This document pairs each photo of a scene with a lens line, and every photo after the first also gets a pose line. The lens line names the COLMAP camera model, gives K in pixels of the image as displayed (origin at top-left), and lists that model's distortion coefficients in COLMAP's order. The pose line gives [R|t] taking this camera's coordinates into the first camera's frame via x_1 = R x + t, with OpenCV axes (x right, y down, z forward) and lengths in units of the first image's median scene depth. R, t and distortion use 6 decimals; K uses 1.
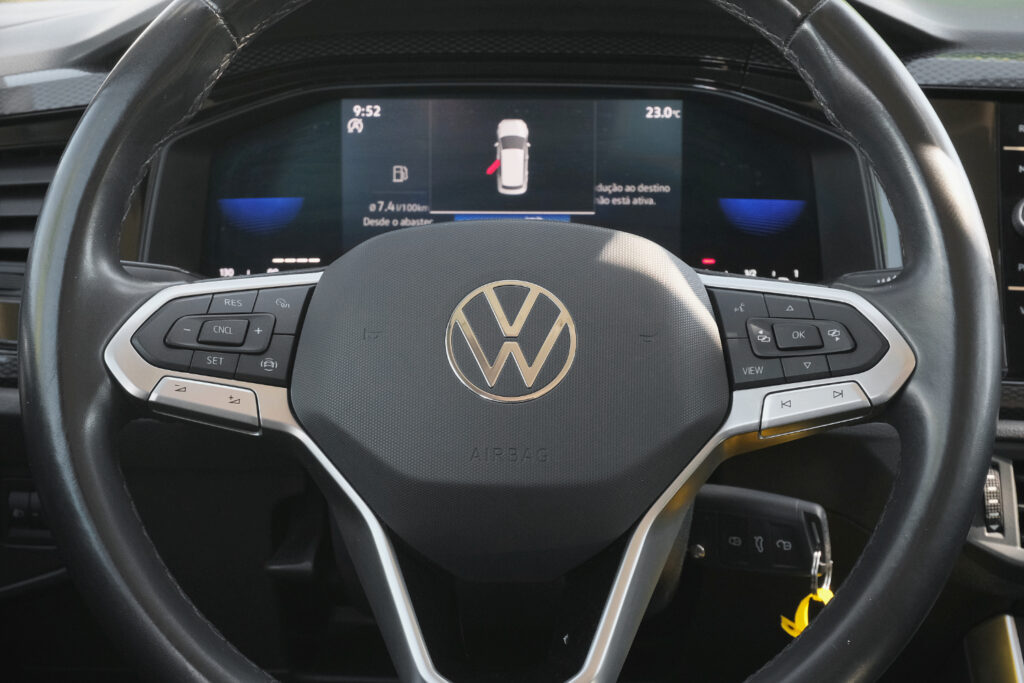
lens RADIAL K [[2011.7, 0, 521.1], [0, 2011.7, 341.2], [0, 0, 1]] dist [-0.025680, 0.000000]
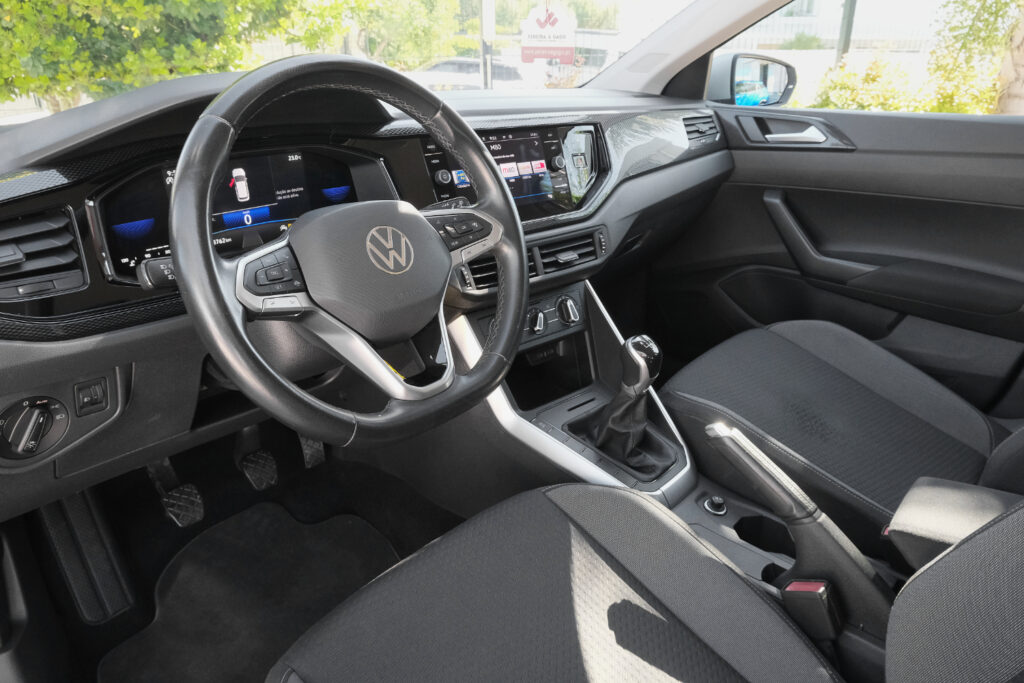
lens RADIAL K [[709.1, 0, 523.0], [0, 709.1, 336.7], [0, 0, 1]] dist [-0.025416, 0.012054]
pose [[0.668319, -0.288223, 0.685768, -0.404993], [0.181255, 0.957196, 0.225658, -0.050399], [-0.721455, -0.026512, 0.691954, 0.207702]]
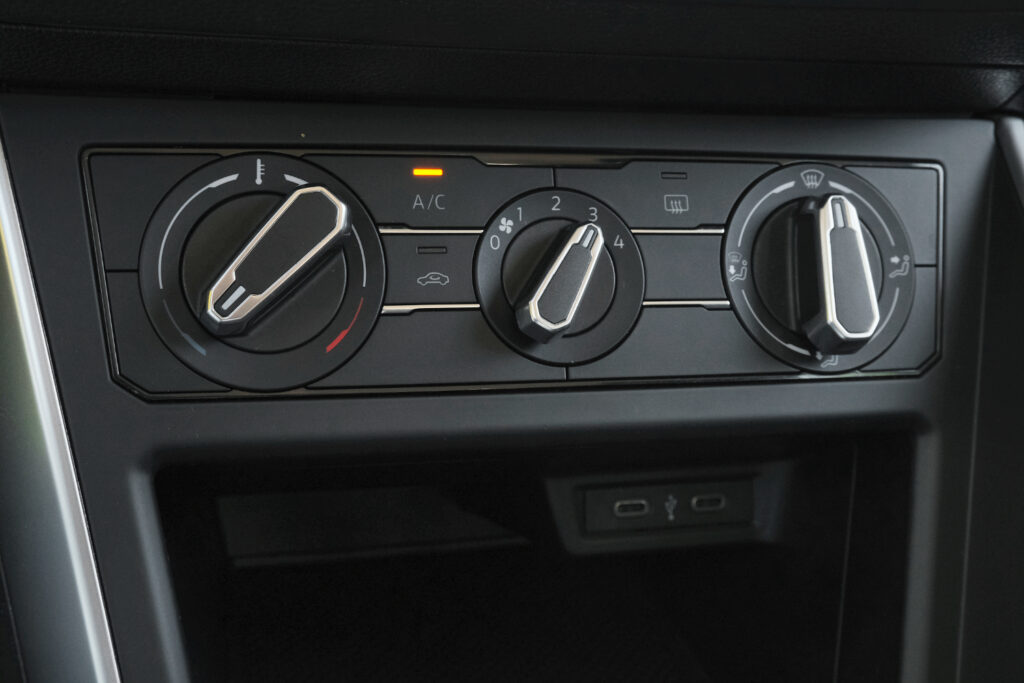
lens RADIAL K [[1206.3, 0, 512.9], [0, 1206.3, 341.3], [0, 0, 1]] dist [0.005561, 0.000000]
pose [[0.923636, -0.070467, 0.376737, 0.236090], [0.028584, 0.992880, 0.115636, 0.155982], [-0.382203, -0.096036, 0.919074, 0.686701]]
